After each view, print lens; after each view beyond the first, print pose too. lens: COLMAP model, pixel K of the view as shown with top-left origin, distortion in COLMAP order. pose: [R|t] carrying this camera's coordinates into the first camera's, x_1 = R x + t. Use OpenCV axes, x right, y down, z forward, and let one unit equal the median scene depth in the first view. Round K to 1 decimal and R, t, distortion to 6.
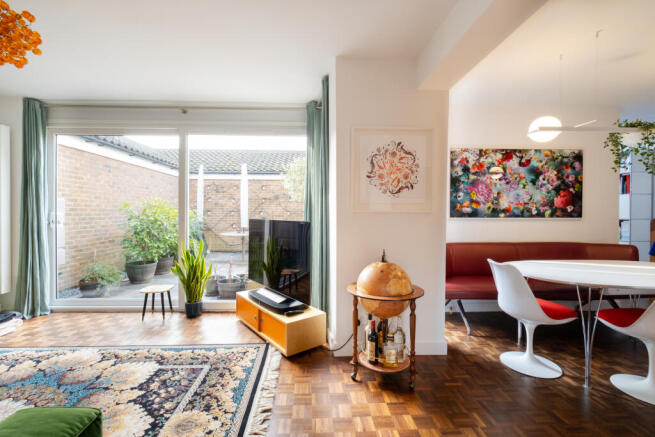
lens RADIAL K [[295.9, 0, 327.2], [0, 295.9, 215.8], [0, 0, 1]] dist [0.010771, 0.000350]
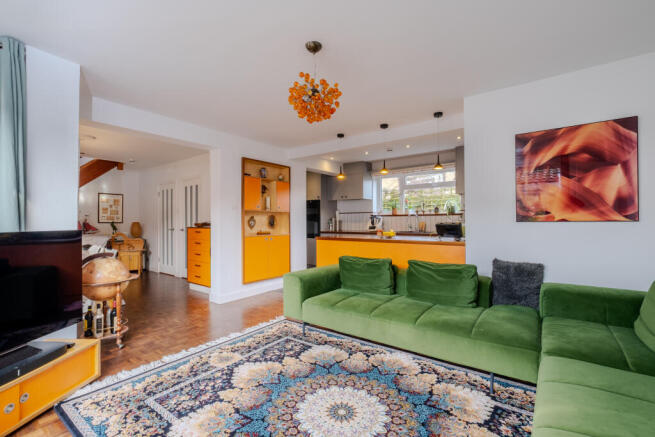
lens RADIAL K [[295.9, 0, 327.4], [0, 295.9, 220.5], [0, 0, 1]] dist [0.010771, 0.000350]
pose [[-0.770732, 0.011951, 0.637048, -1.503047], [0.018723, 0.999817, 0.003896, 0.006626], [-0.636885, 0.014930, -0.770814, 1.486264]]
